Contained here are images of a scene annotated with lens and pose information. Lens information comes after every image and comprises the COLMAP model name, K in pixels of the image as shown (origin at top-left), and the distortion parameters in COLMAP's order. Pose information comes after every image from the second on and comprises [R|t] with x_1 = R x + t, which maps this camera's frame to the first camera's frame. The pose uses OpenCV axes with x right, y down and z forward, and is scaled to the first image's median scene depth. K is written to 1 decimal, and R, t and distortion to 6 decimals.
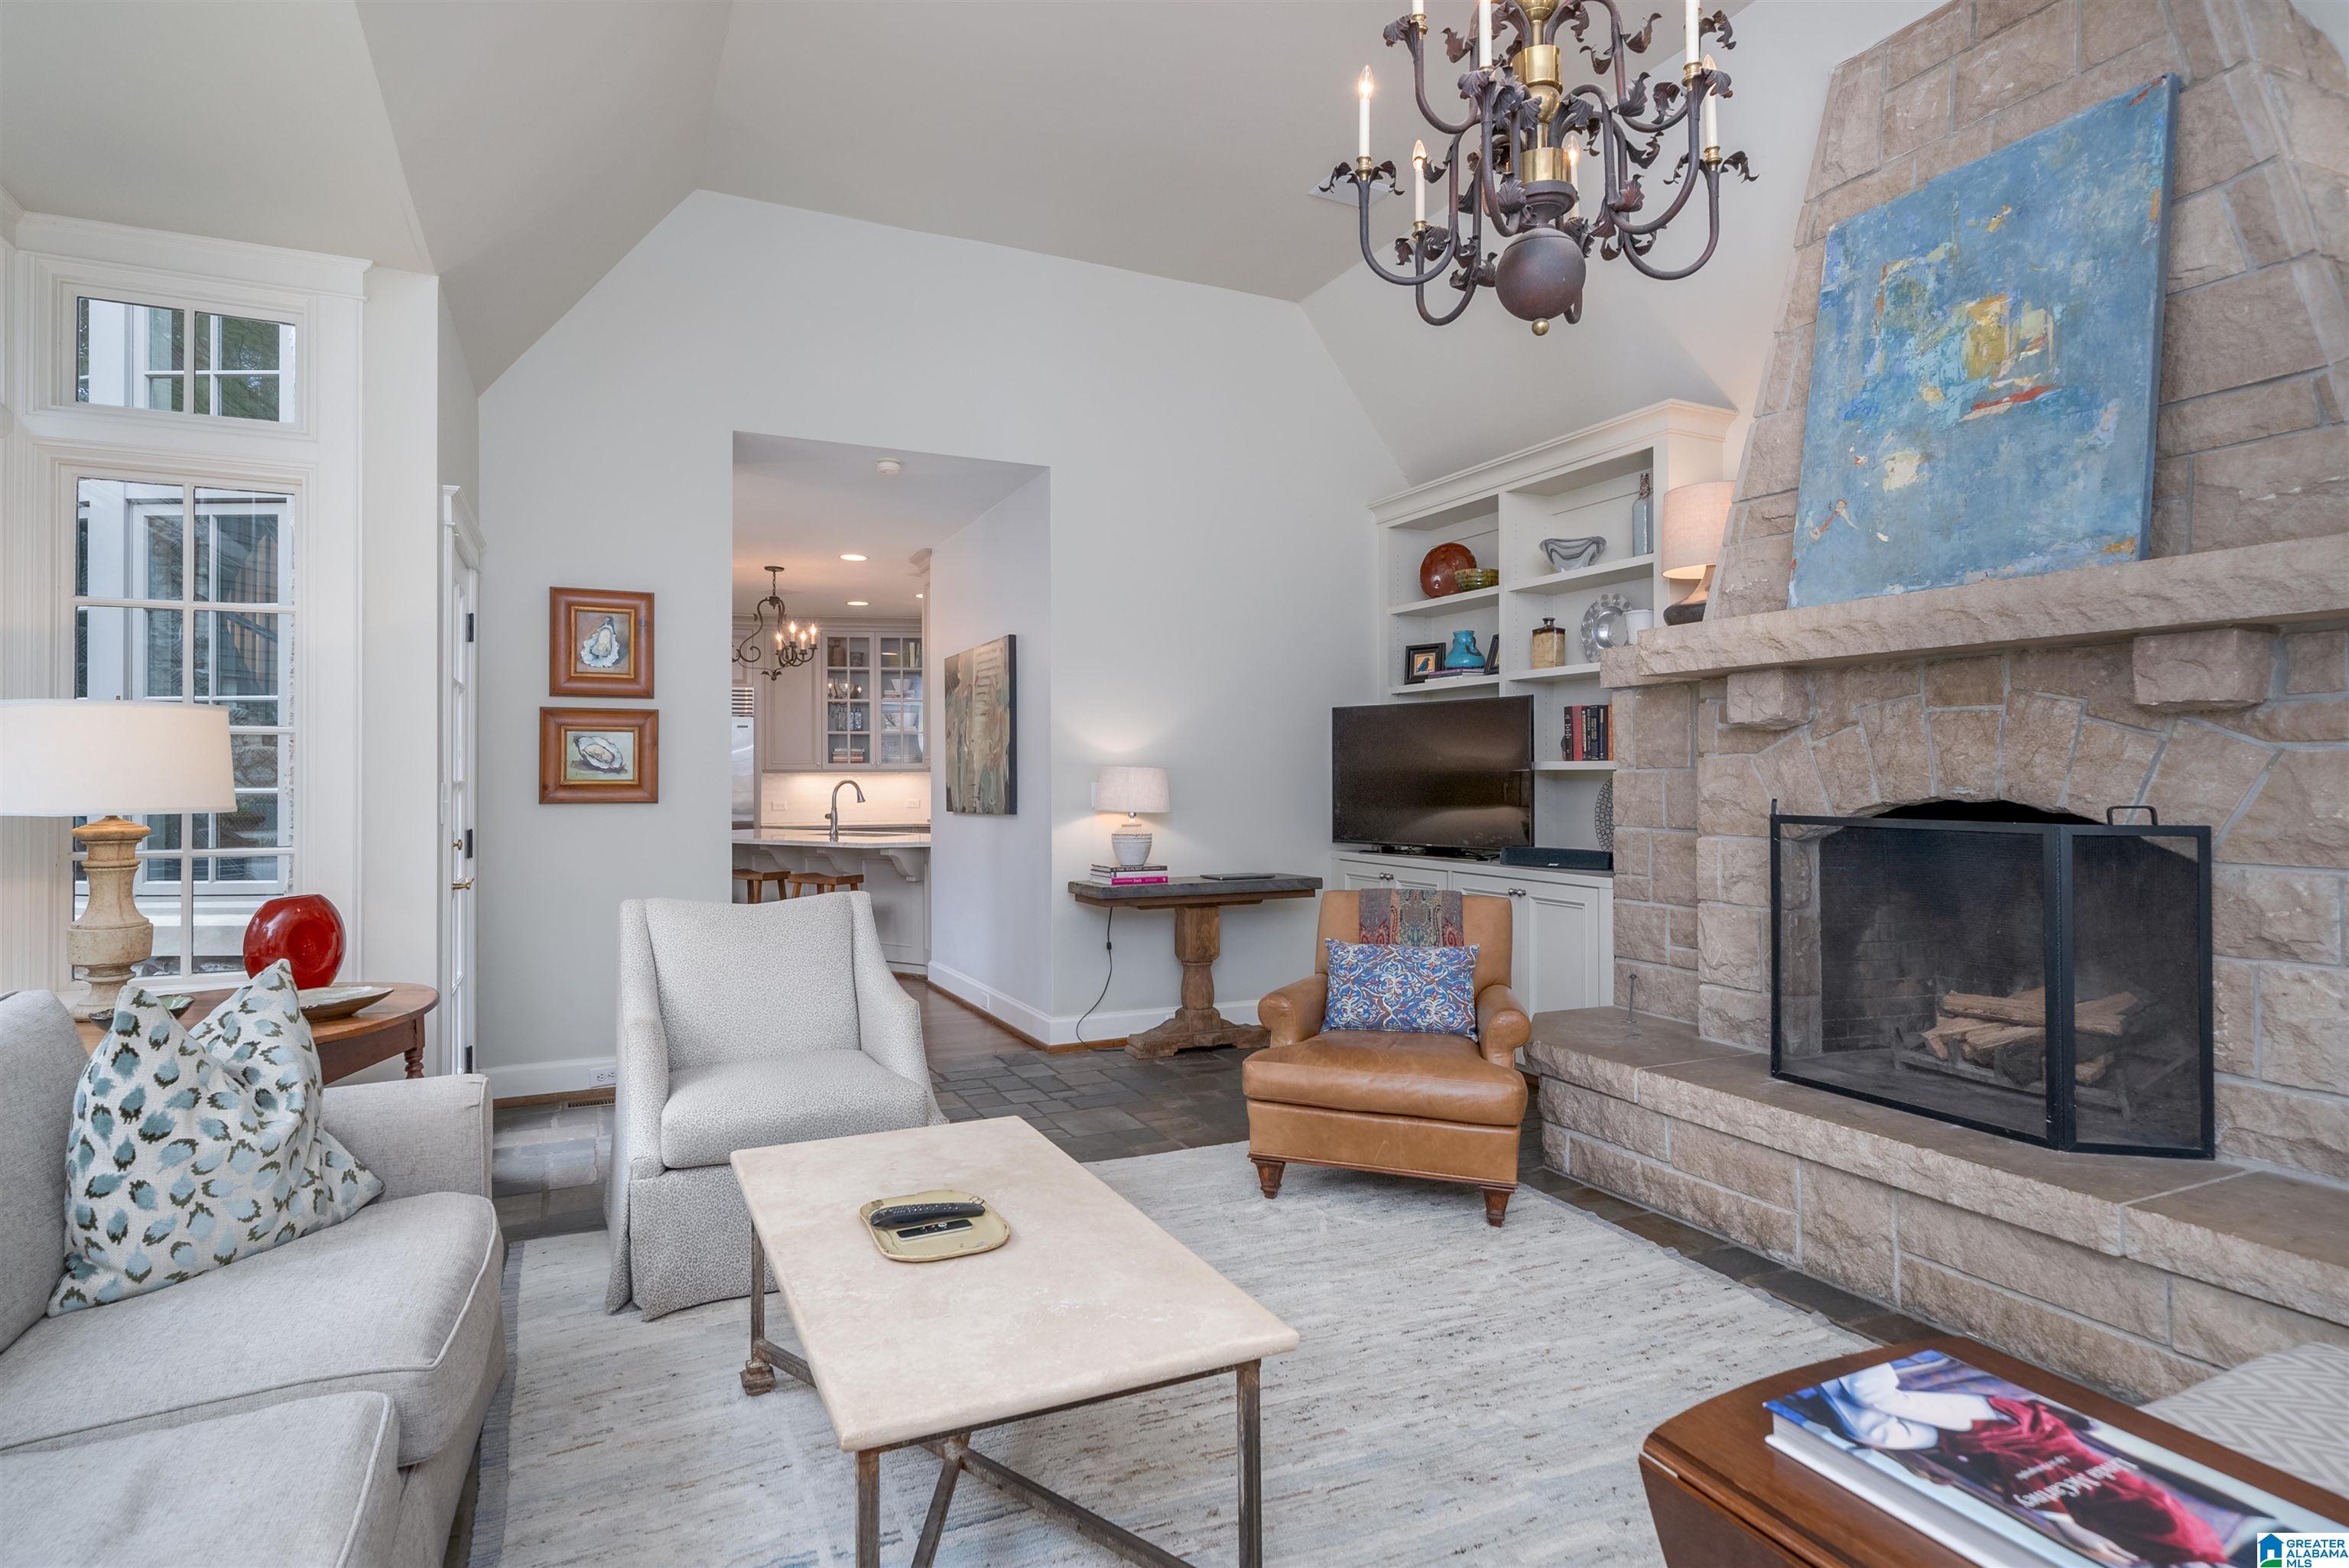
lens RADIAL K [[1233.5, 0, 1160.3], [0, 1233.5, 766.3], [0, 0, 1]] dist [0.002529, -0.000908]
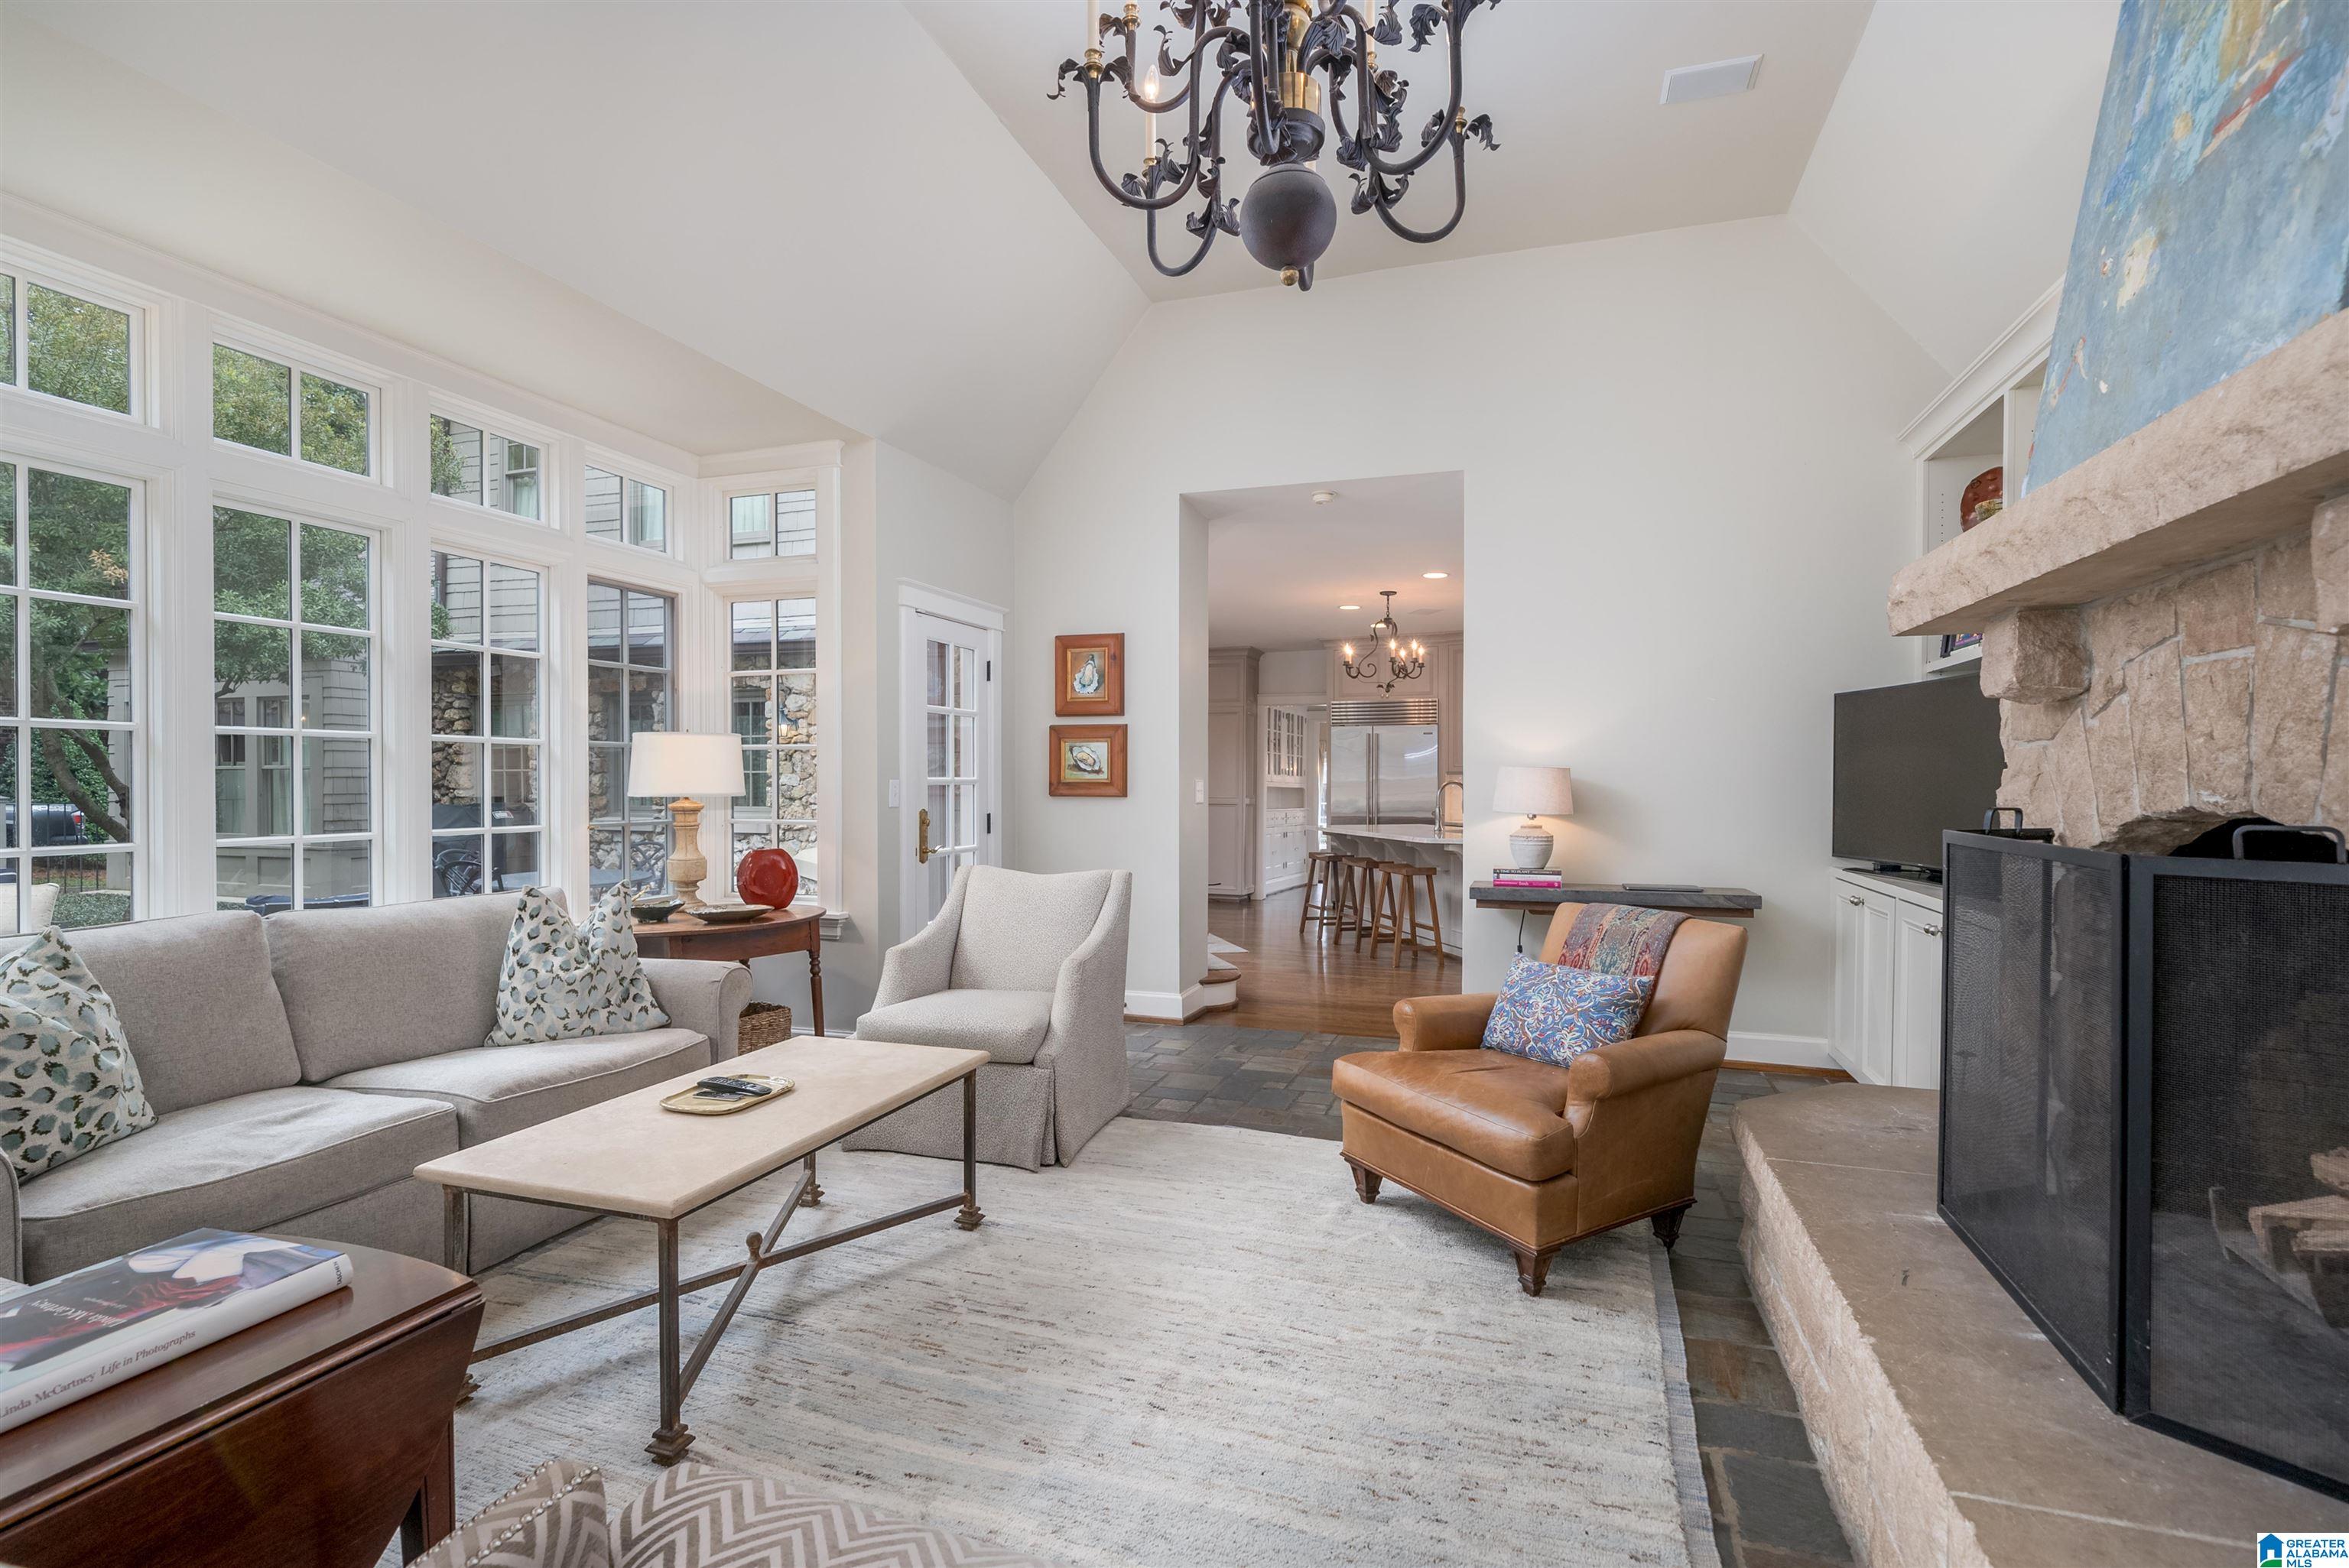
lens RADIAL K [[1139.5, 0, 1165.5], [0, 1139.5, 798.5], [0, 0, 1]] dist [0.001612, -0.000243]
pose [[0.718072, 0.013215, -0.695843, 0.571185], [0.004501, 0.999711, 0.023631, 0.004417], [0.695954, -0.020101, 0.717805, 0.226891]]
